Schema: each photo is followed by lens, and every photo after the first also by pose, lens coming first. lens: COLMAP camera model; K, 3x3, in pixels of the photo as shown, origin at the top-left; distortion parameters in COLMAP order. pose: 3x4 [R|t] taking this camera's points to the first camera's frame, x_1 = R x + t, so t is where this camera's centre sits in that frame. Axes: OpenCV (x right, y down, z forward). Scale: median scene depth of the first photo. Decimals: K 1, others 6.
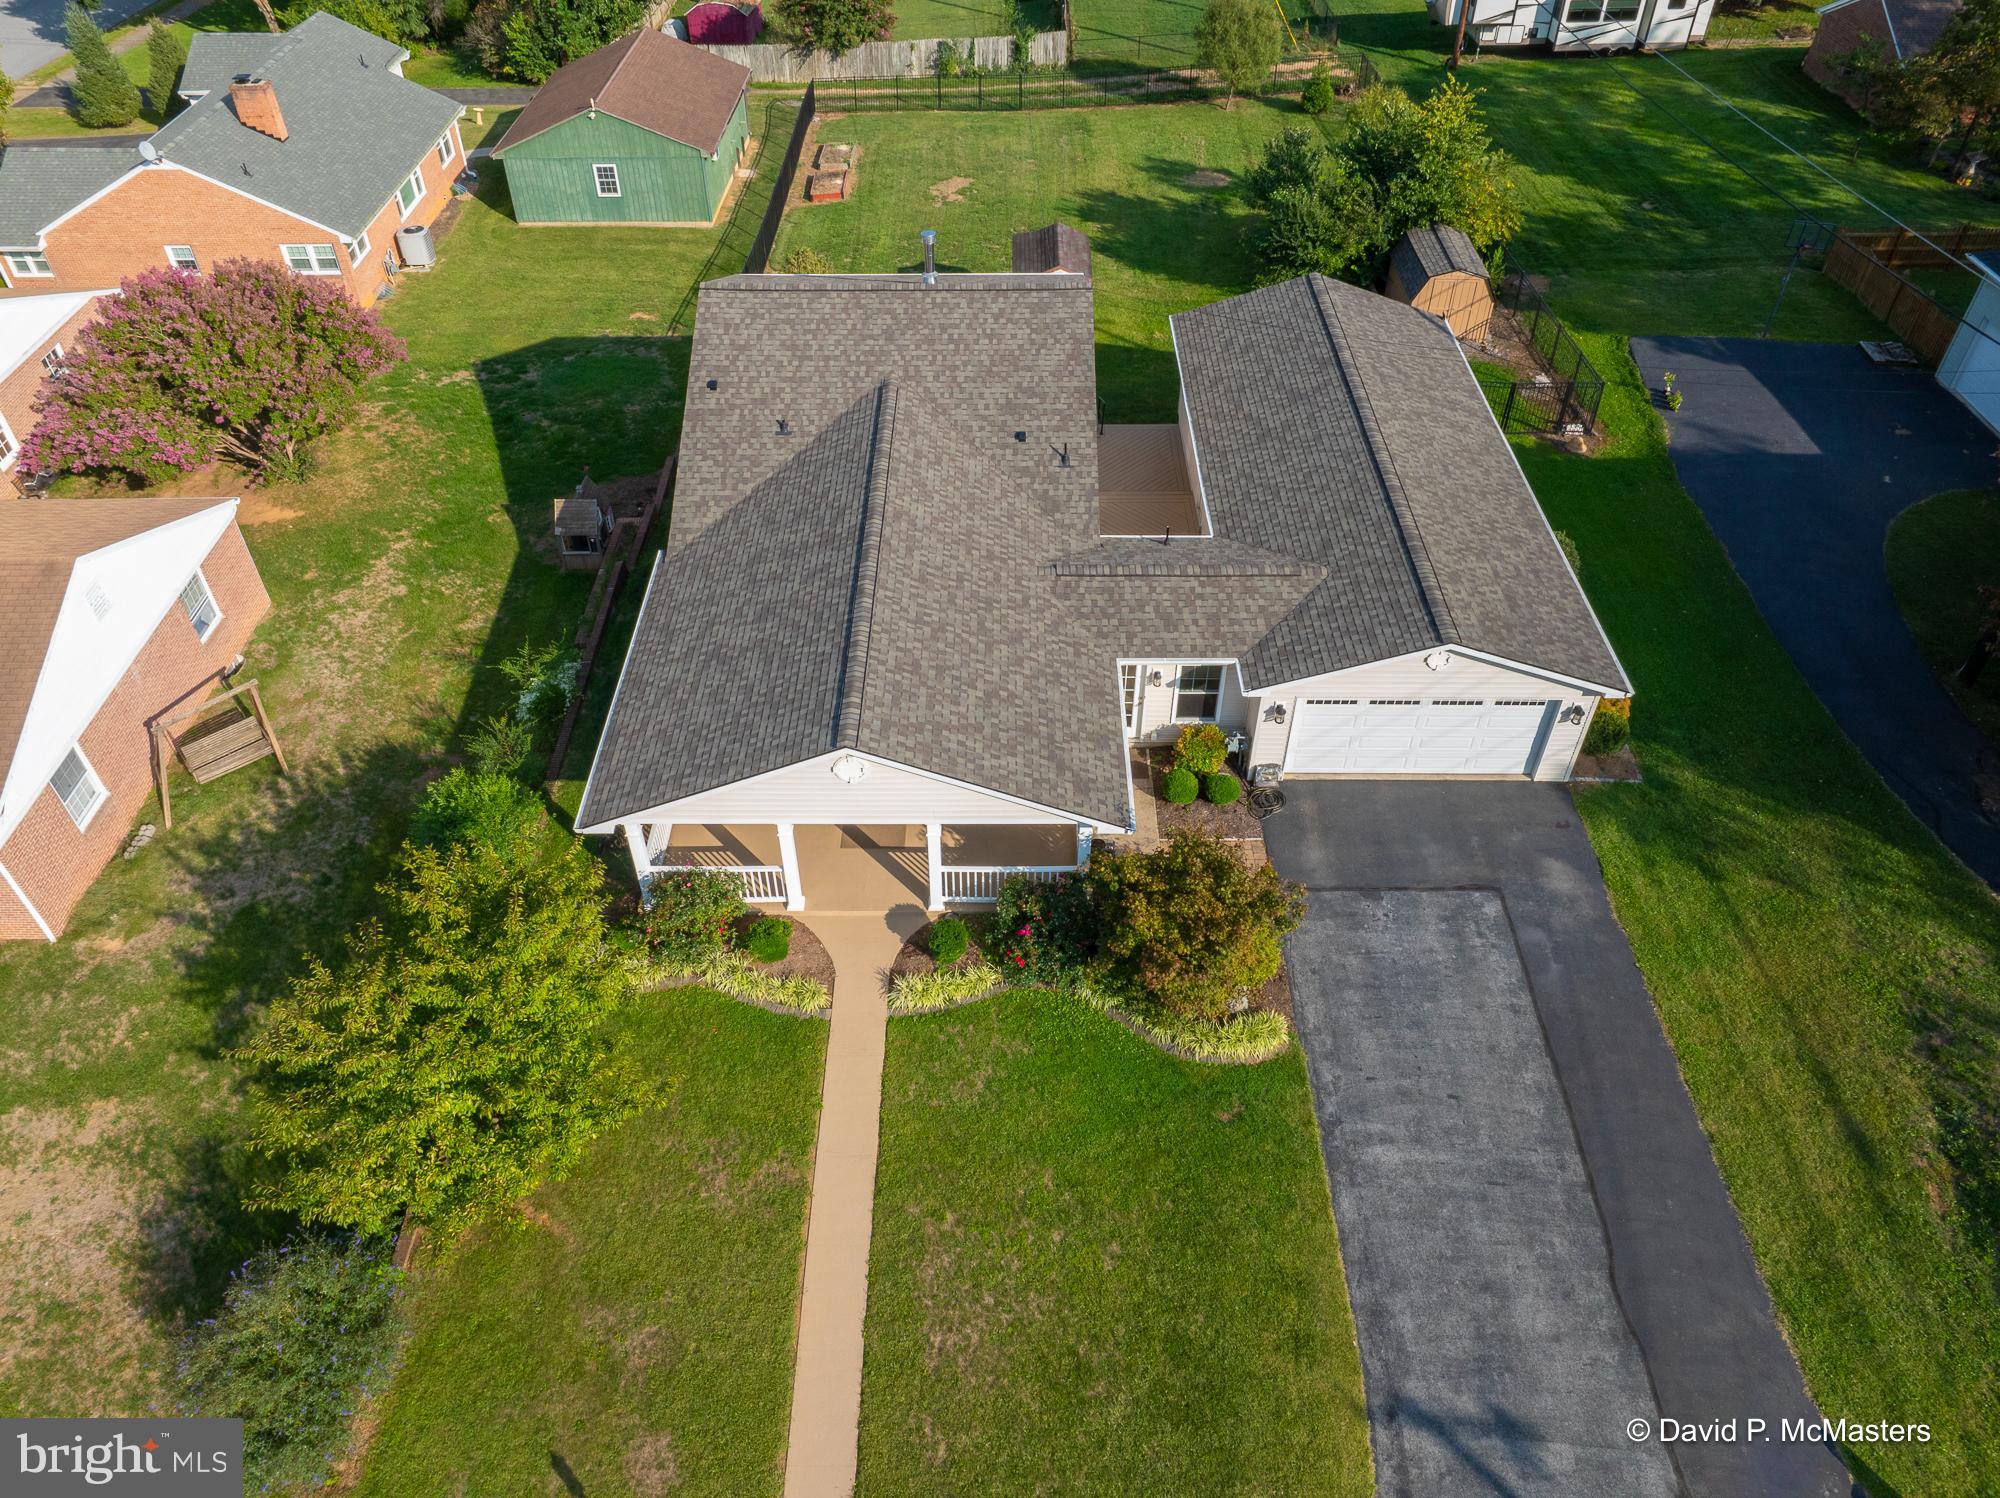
lens RADIAL K [[1404.1, 0, 996.7], [0, 1404.1, 744.6], [0, 0, 1]] dist [-0.052571, 0.017719]
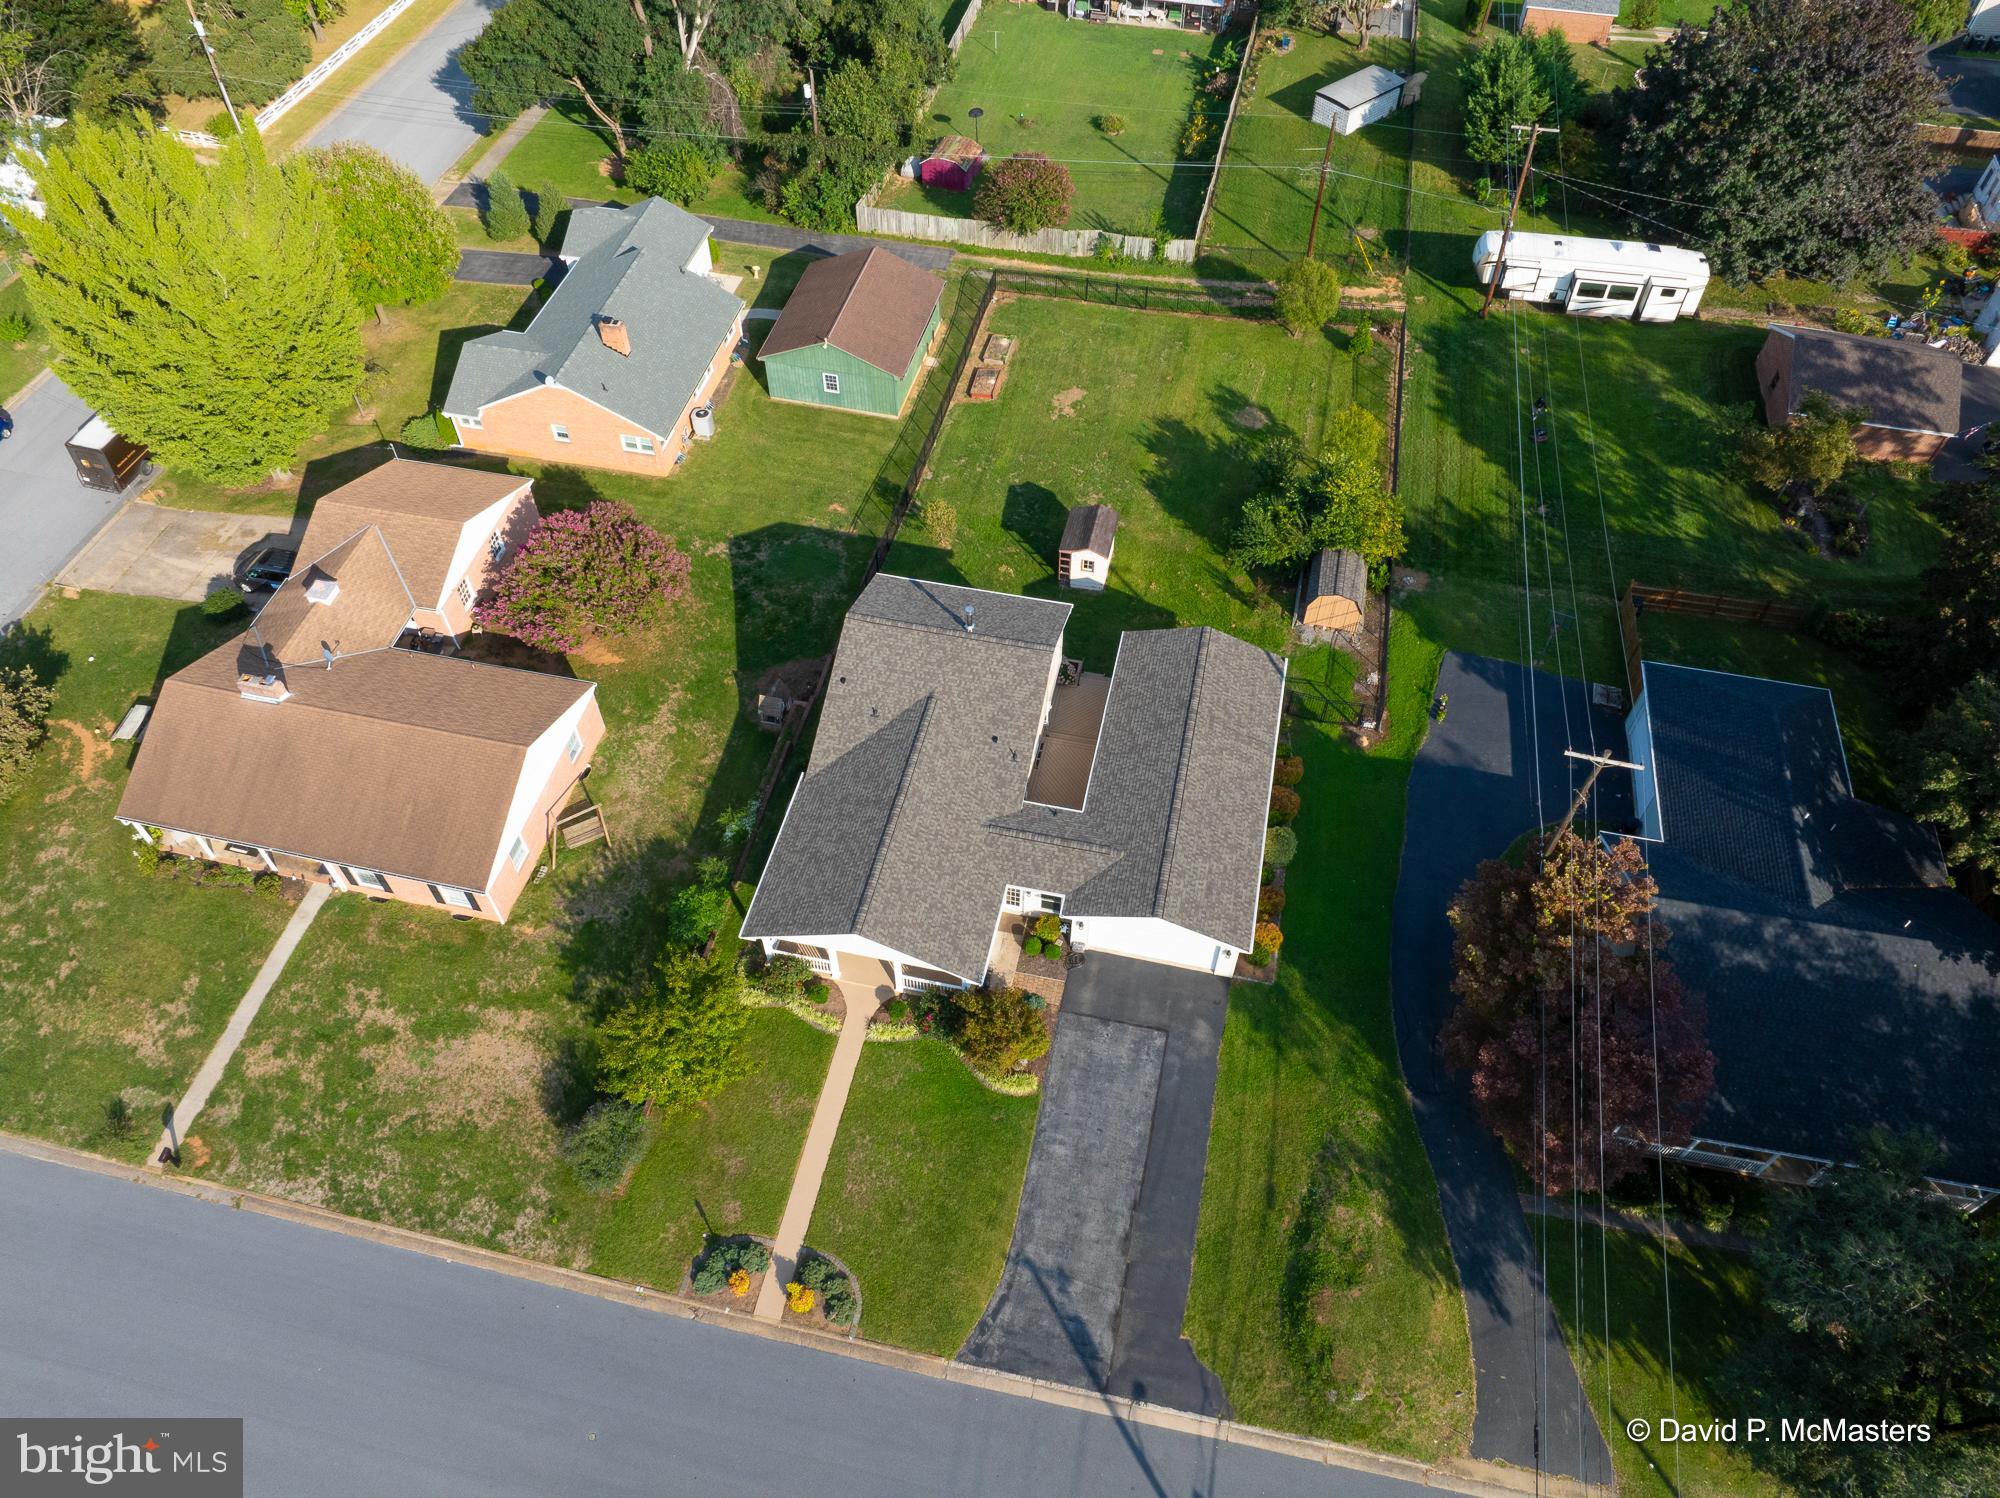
lens RADIAL K [[1404.1, 0, 993.7], [0, 1404.1, 741.0], [0, 0, 1]] dist [-0.052571, 0.017719]
pose [[0.976705, 0.167512, -0.134117, 0.272604], [-0.146651, 0.977331, 0.152700, -0.511397], [0.156656, -0.129474, 0.979130, -0.862846]]
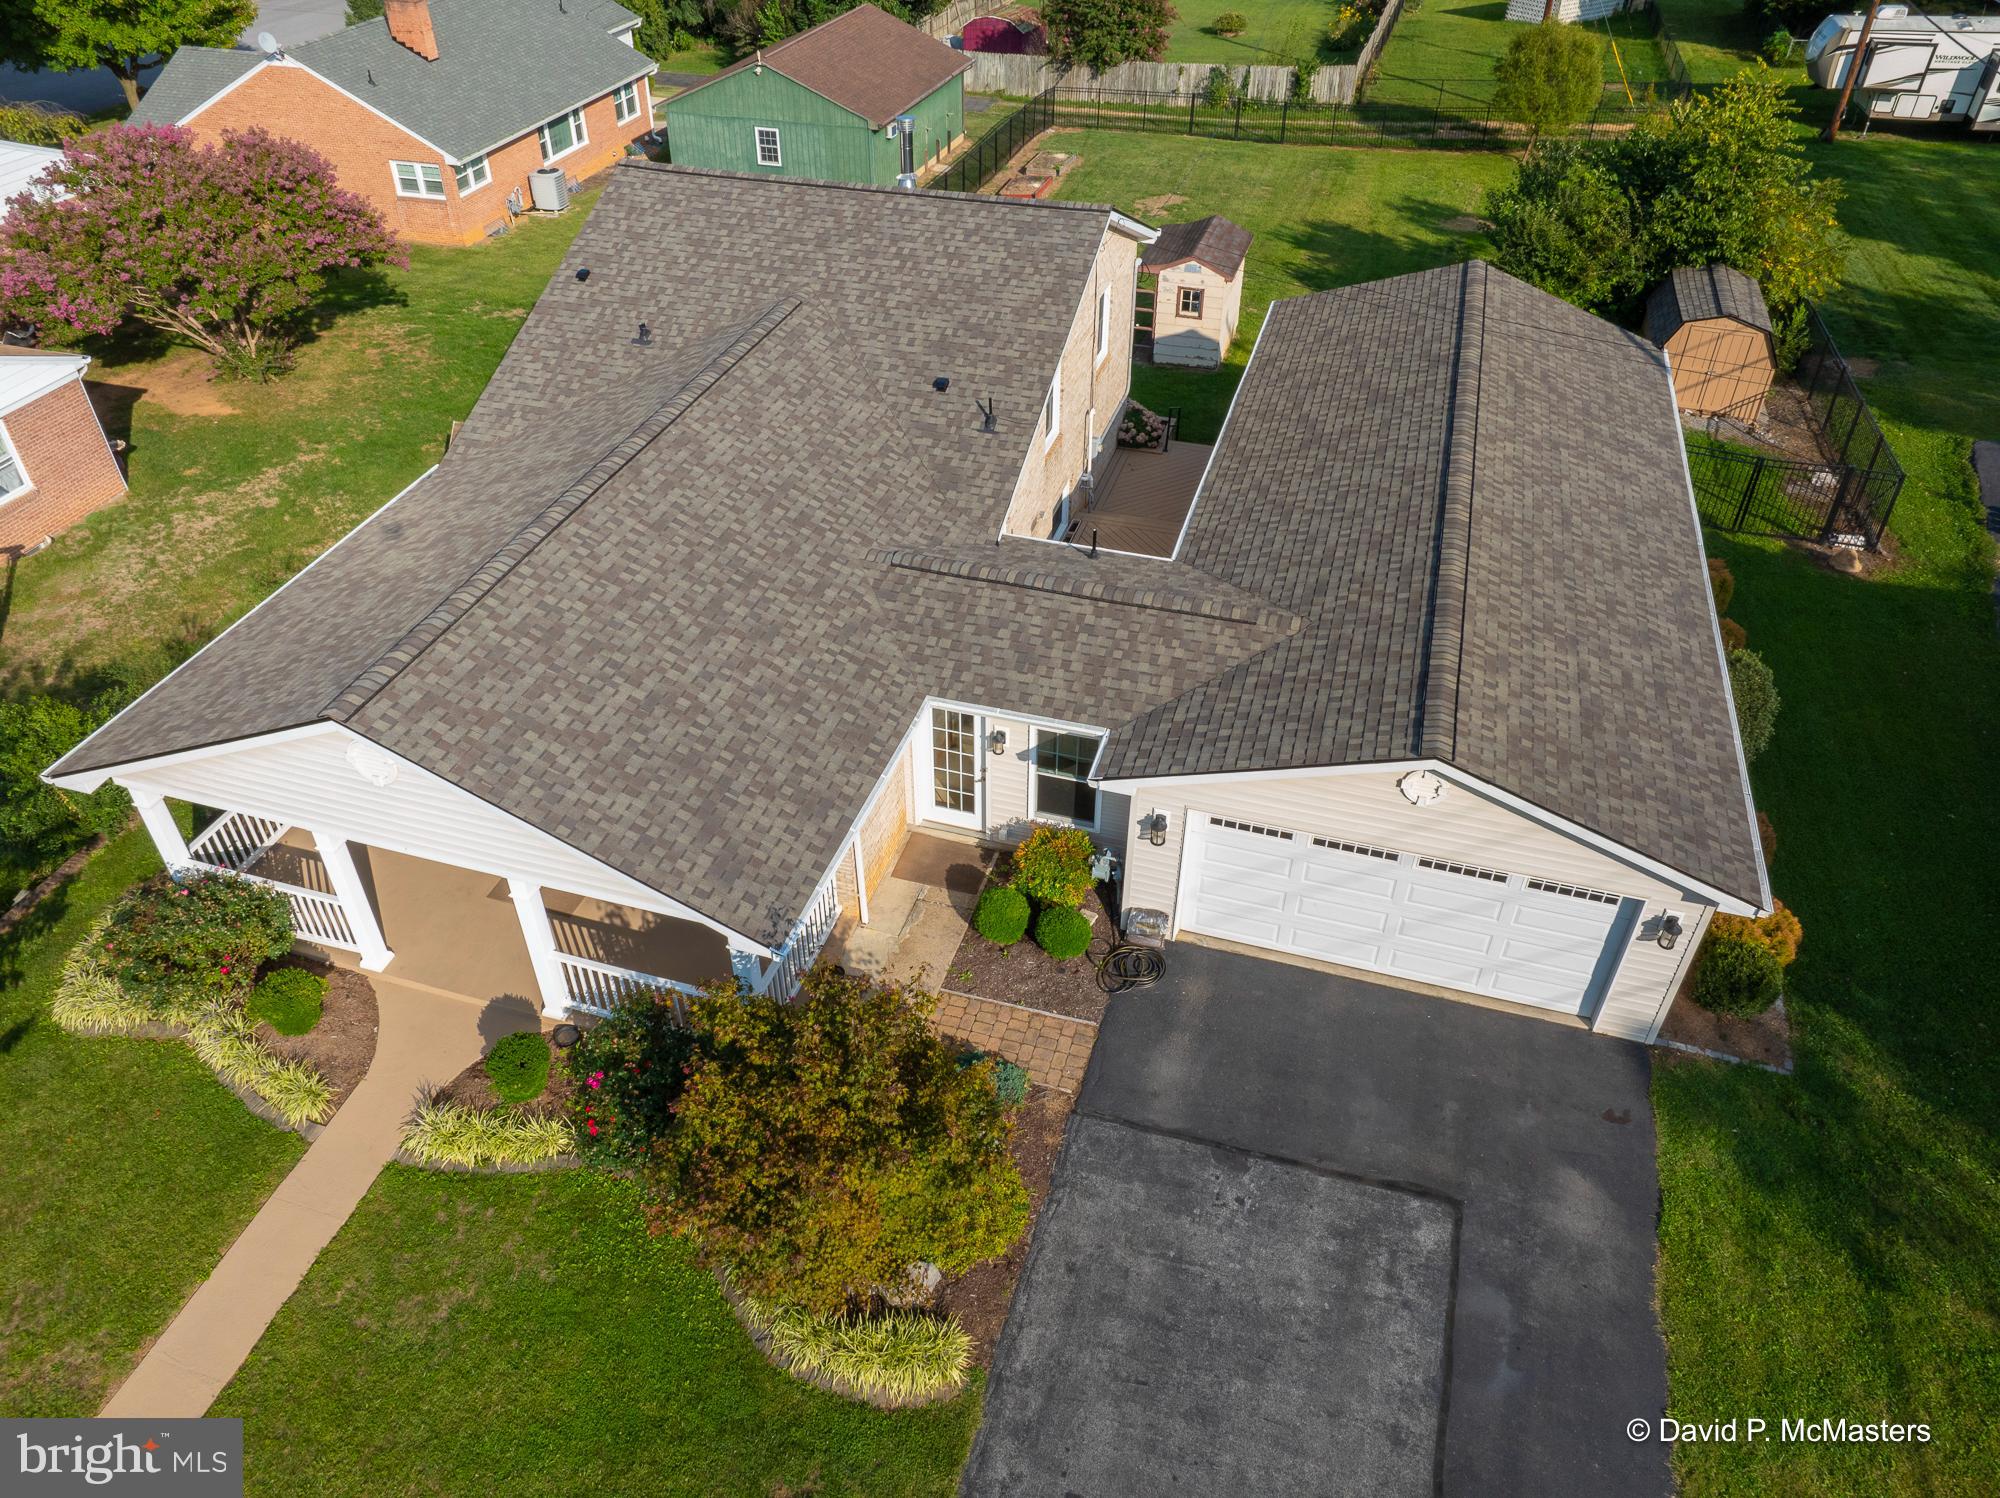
lens RADIAL K [[1404.1, 0, 996.6], [0, 1404.1, 747.7], [0, 0, 1]] dist [-0.052571, 0.017719]
pose [[0.957917, 0.182083, -0.221905, 0.235778], [-0.198831, 0.978465, -0.055439, -0.007884], [0.207032, 0.097227, 0.973491, 0.340406]]
